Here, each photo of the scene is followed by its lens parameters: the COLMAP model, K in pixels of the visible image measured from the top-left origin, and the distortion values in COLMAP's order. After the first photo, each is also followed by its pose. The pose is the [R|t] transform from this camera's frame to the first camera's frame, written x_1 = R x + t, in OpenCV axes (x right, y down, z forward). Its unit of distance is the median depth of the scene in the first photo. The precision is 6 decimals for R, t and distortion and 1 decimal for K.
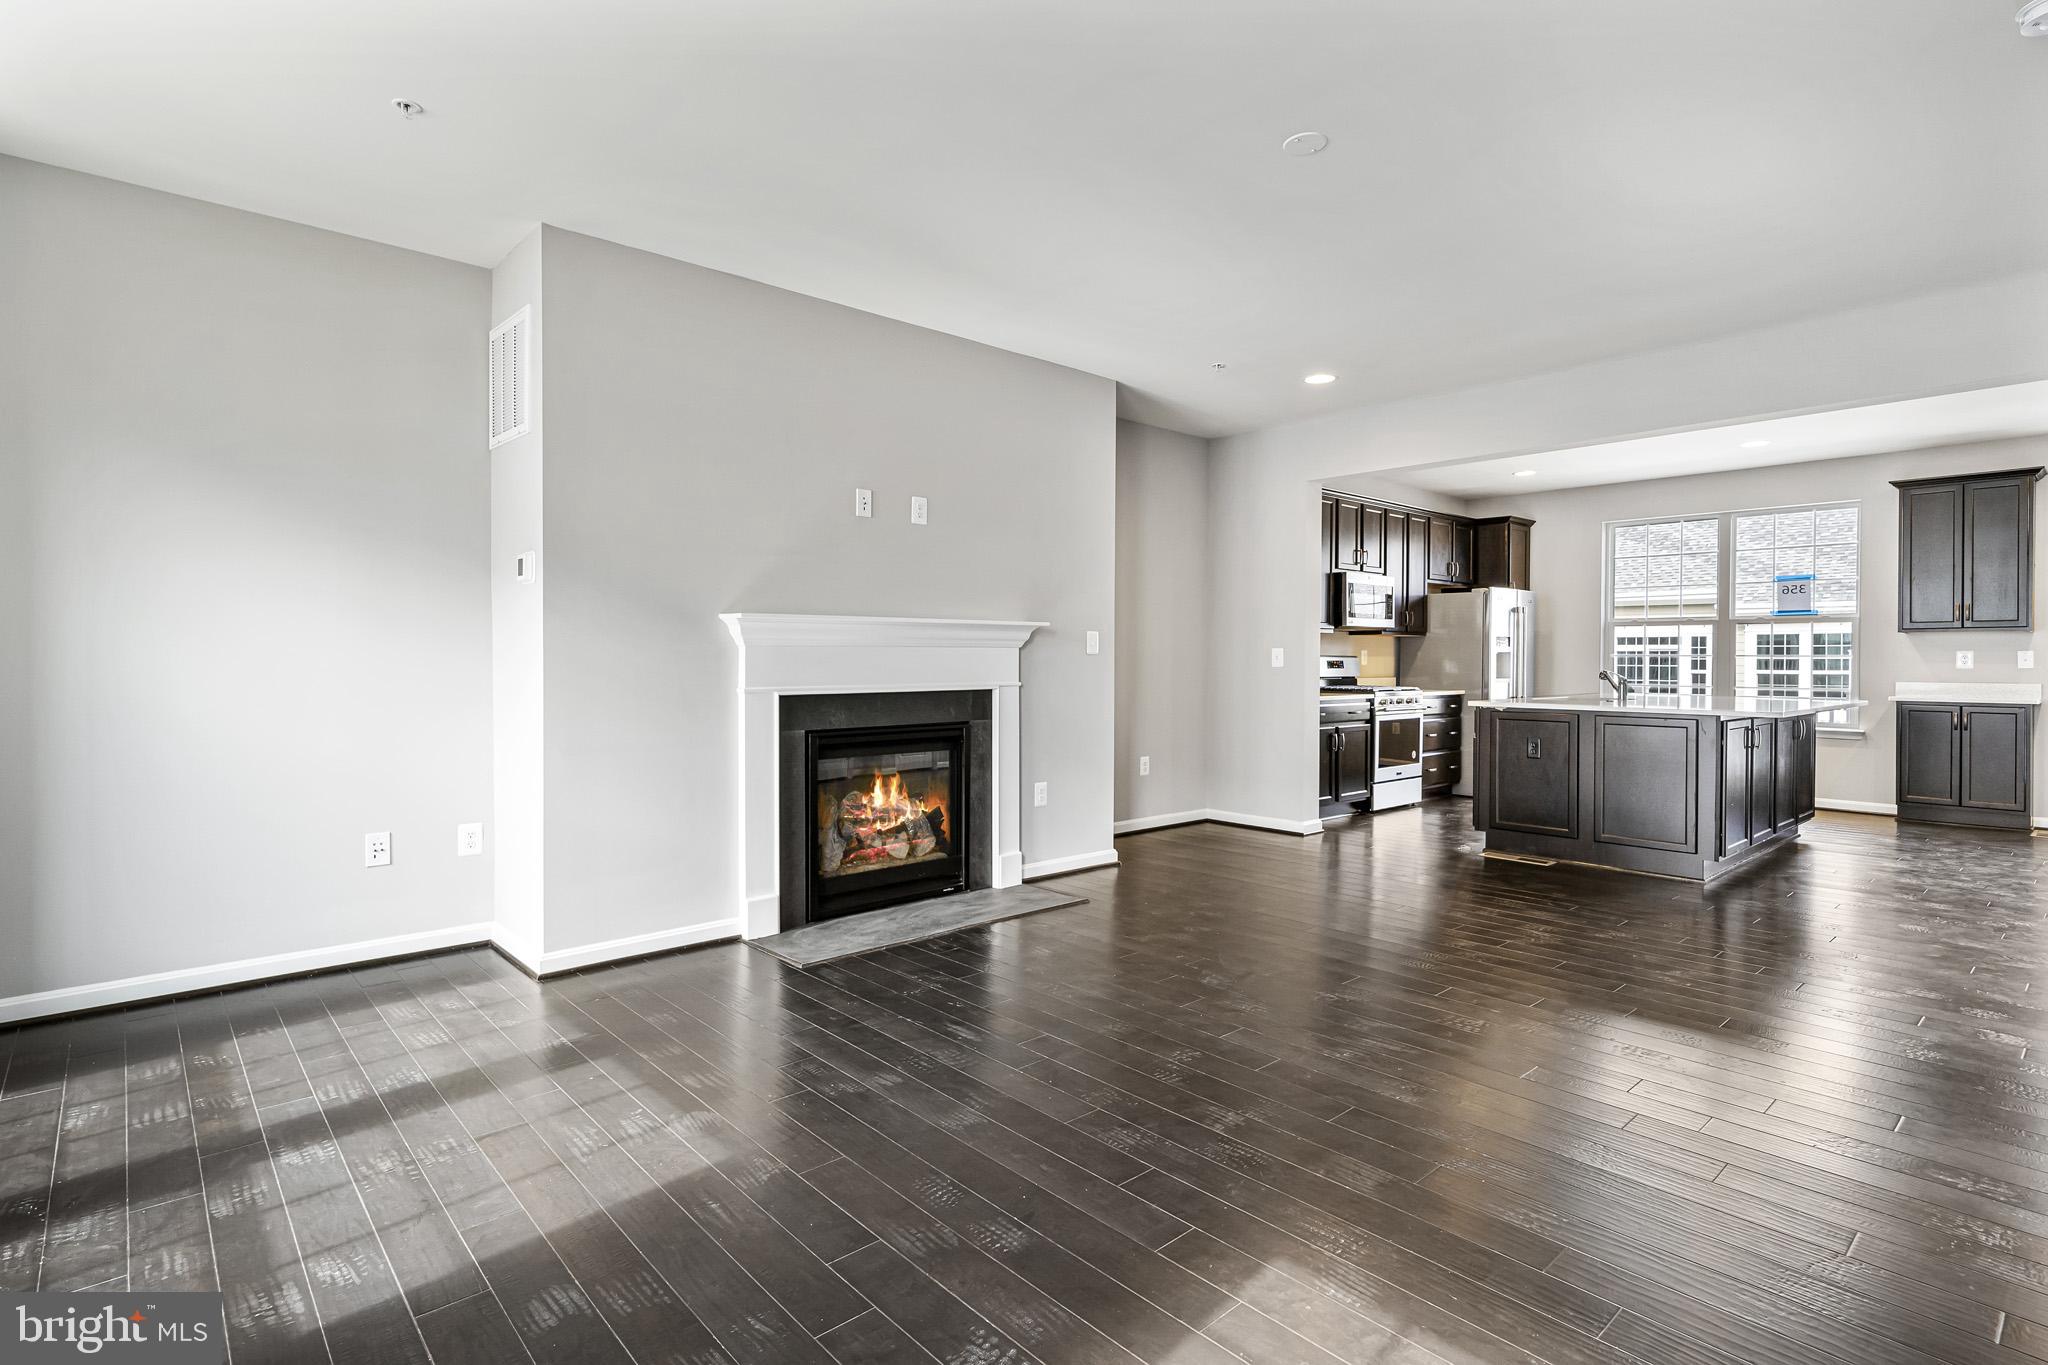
lens RADIAL K [[1004.8, 0, 998.7], [0, 1004.8, 674.0], [0, 0, 1]] dist [-0.001510, -0.000301]
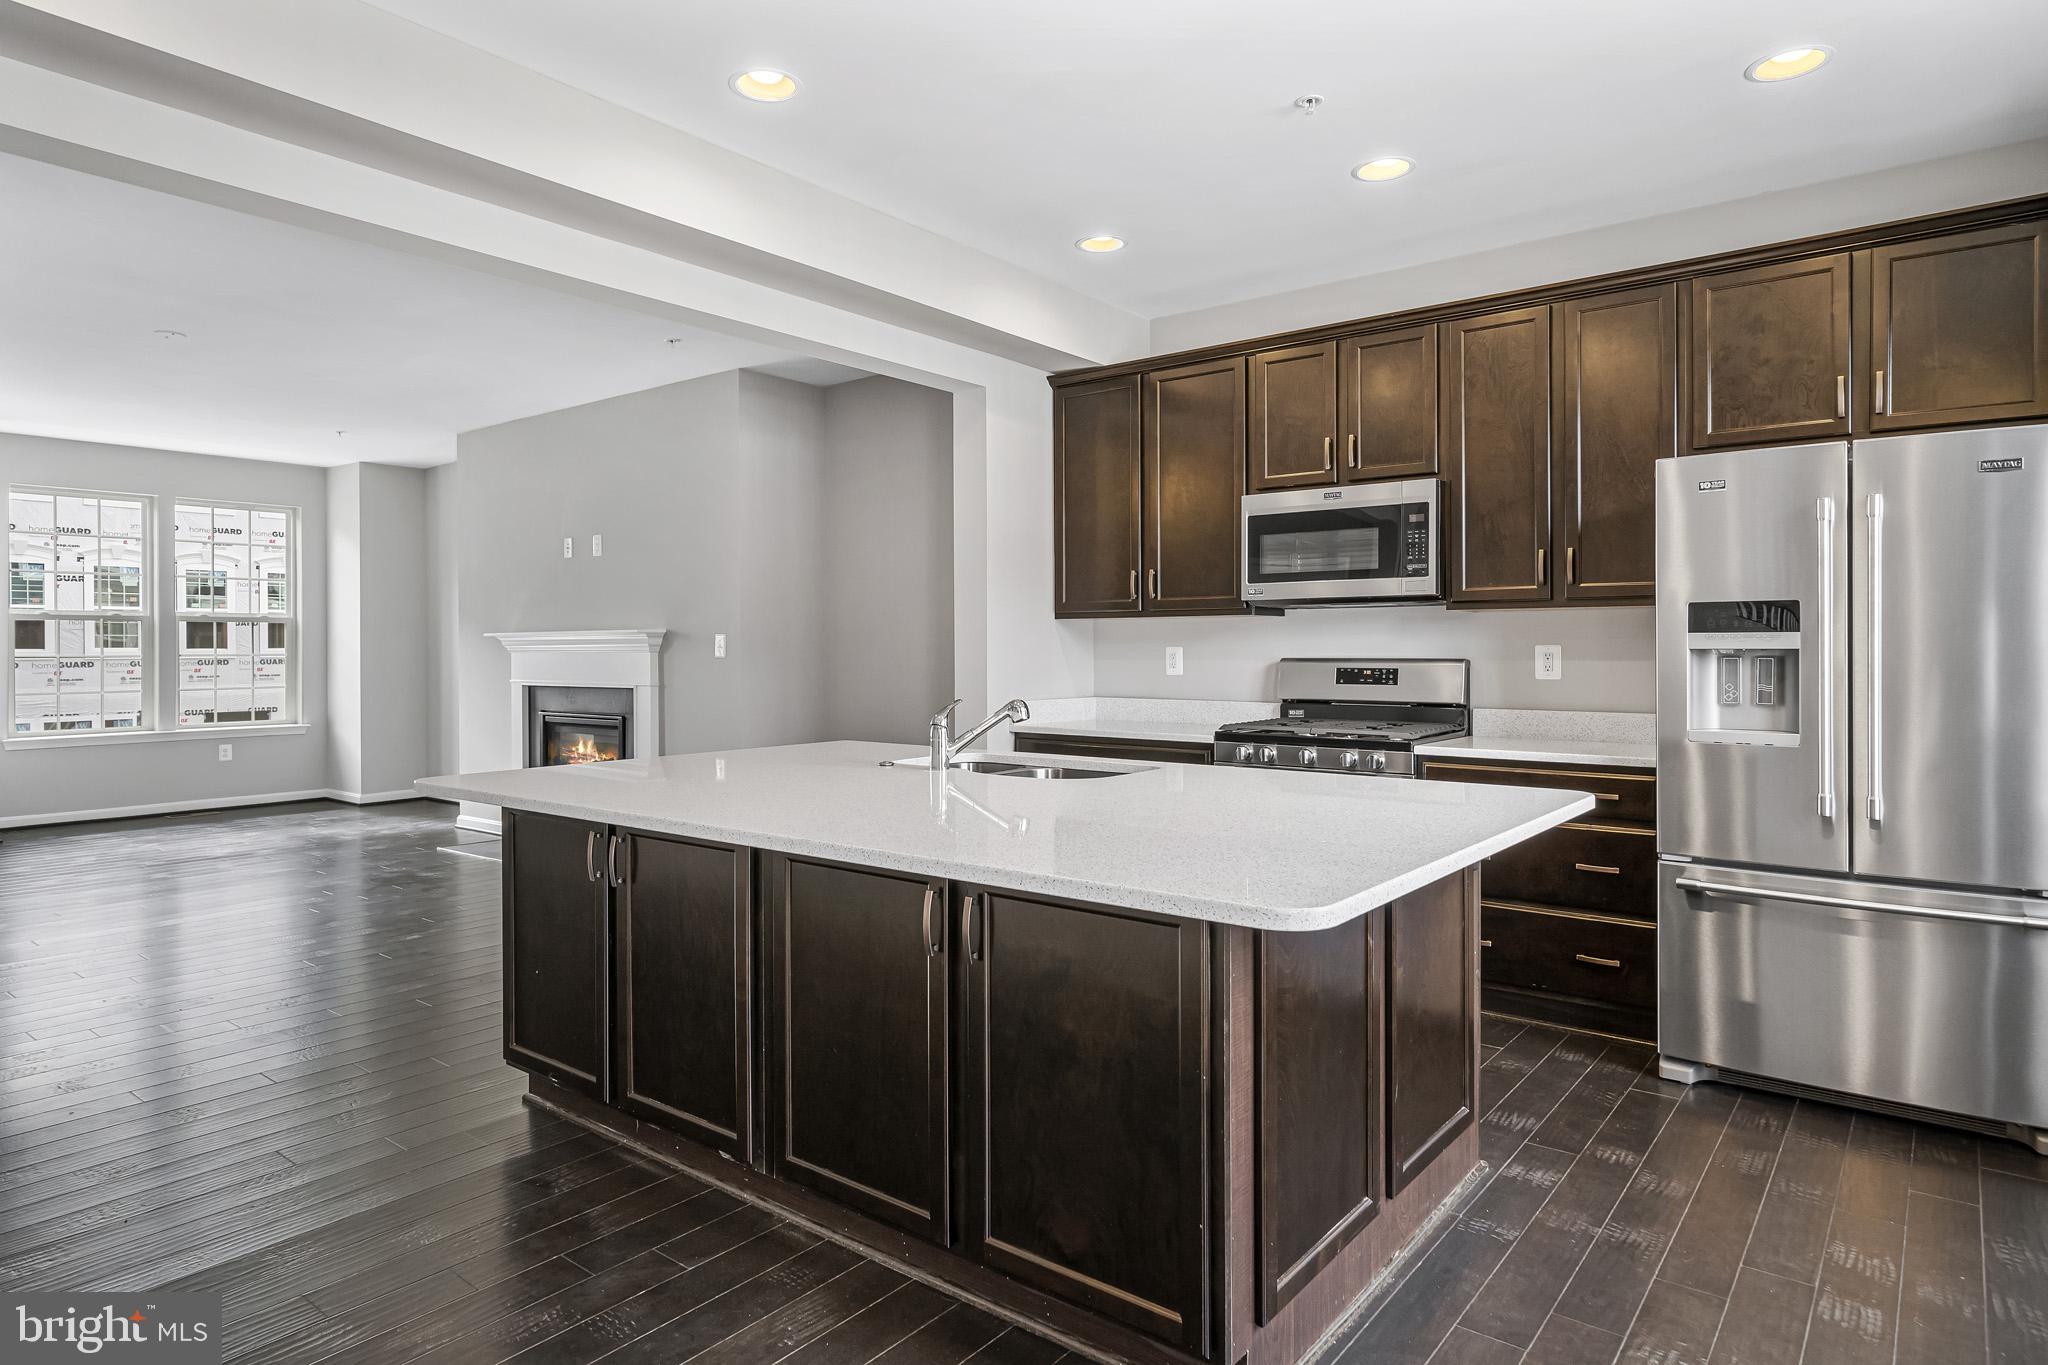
lens RADIAL K [[1174.9, 0, 1005.6], [0, 1174.9, 645.7], [0, 0, 1]] dist [0.003729, 0.000696]
pose [[0.168001, 0.000053, -0.985787, 0.938641], [-0.010737, 0.999941, -0.001776, -0.023005], [0.985728, 0.010883, 0.167992, 0.791345]]
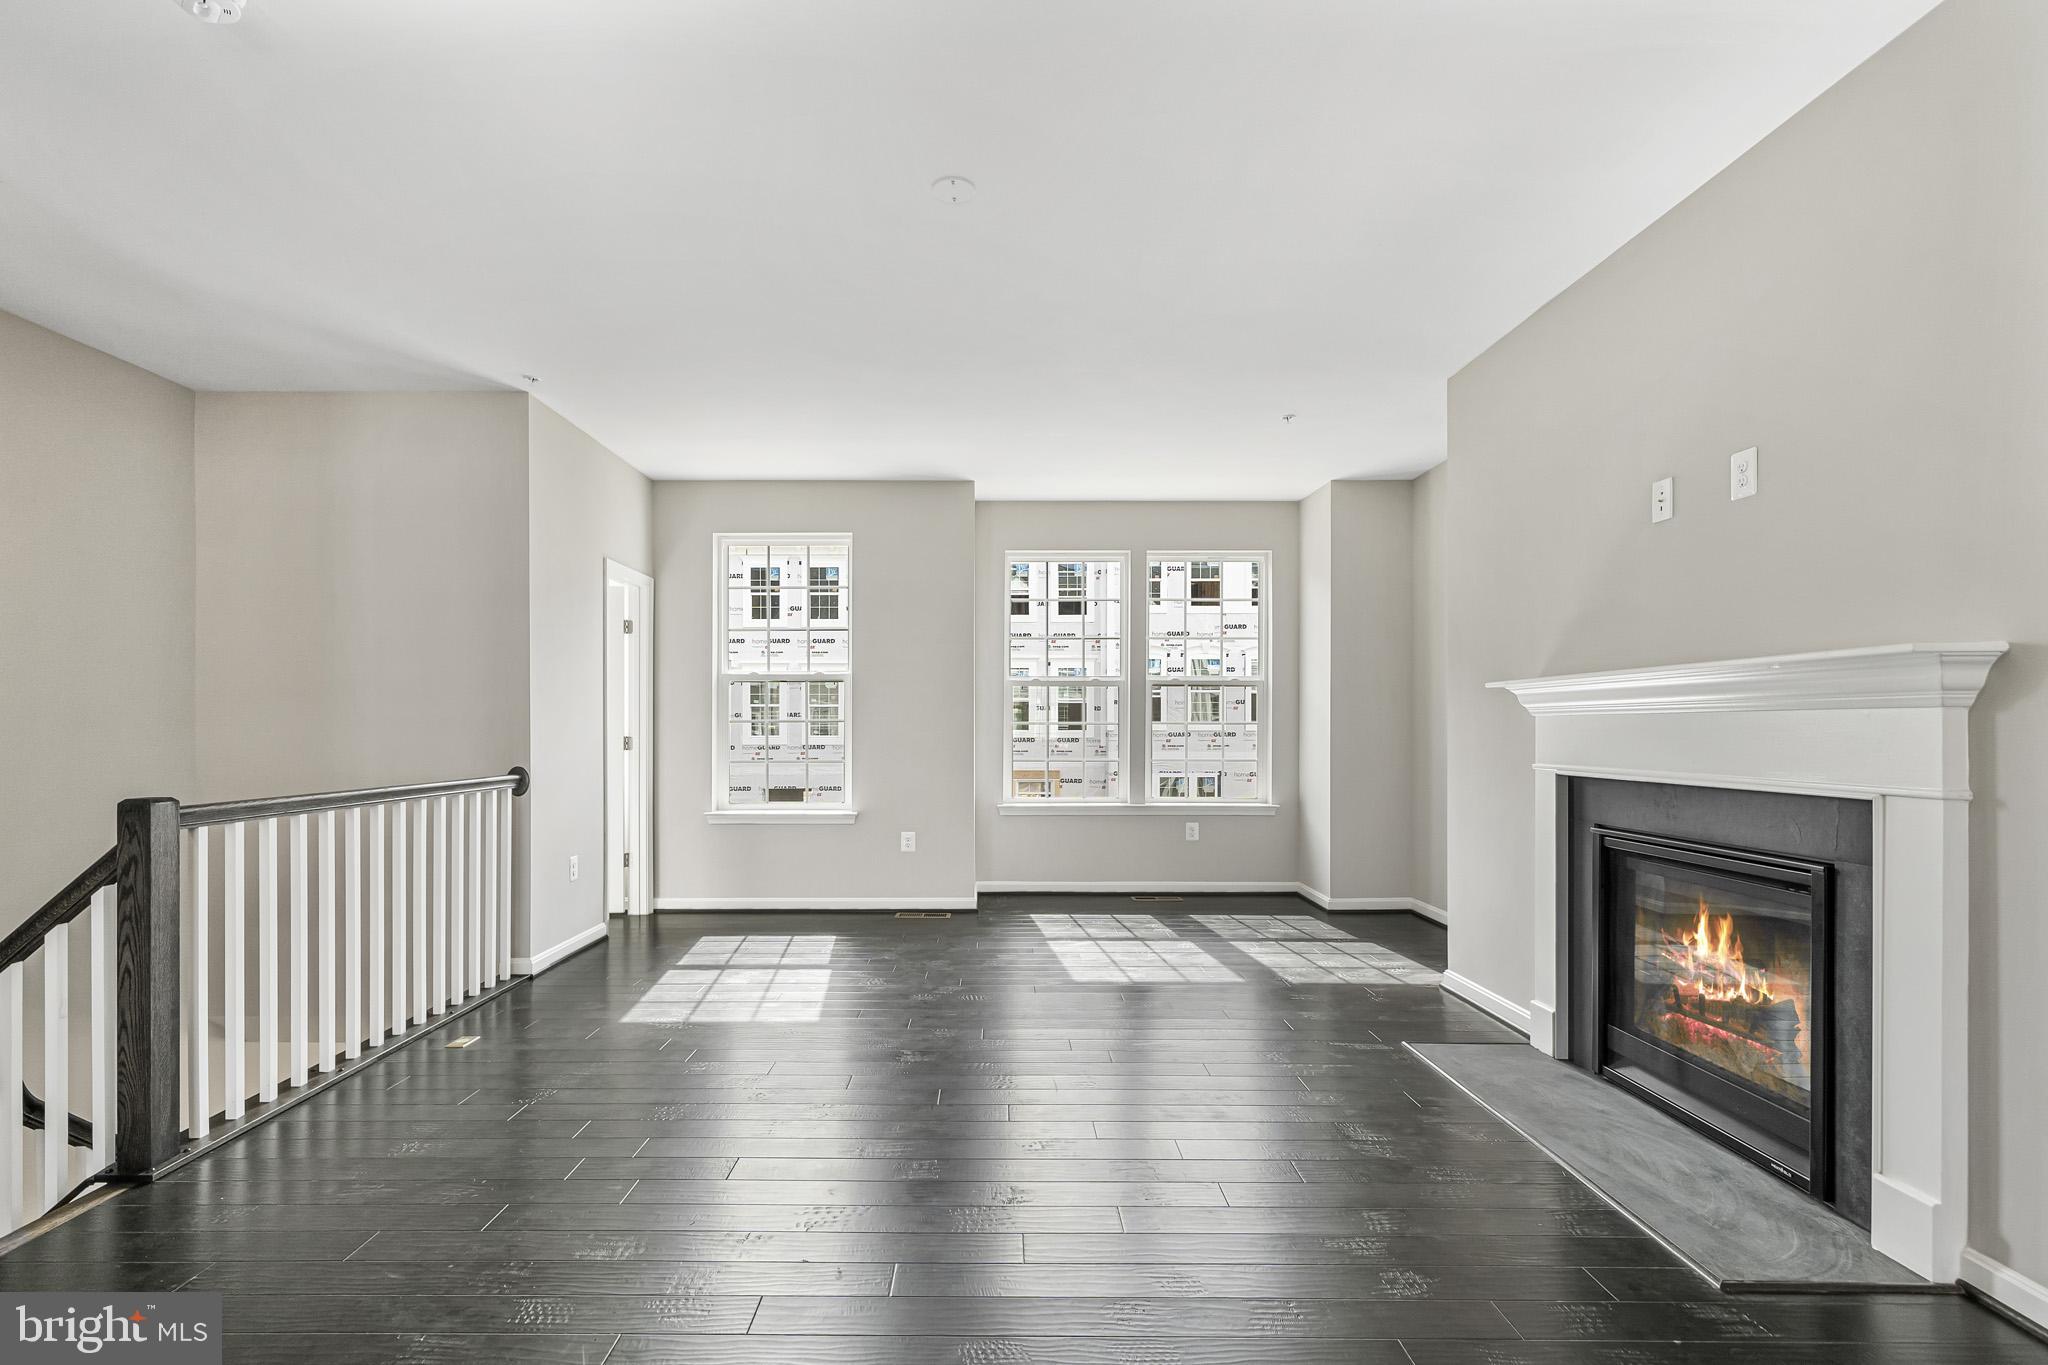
lens RADIAL K [[965.3, 0, 997.5], [0, 965.3, 731.3], [0, 0, 1]] dist [0.000986, 0.000727]
pose [[-0.662300, 0.006053, -0.749214, 0.390913], [-0.009722, 0.999814, 0.016672, -0.012146], [0.749175, 0.018326, -0.662118, 0.656329]]
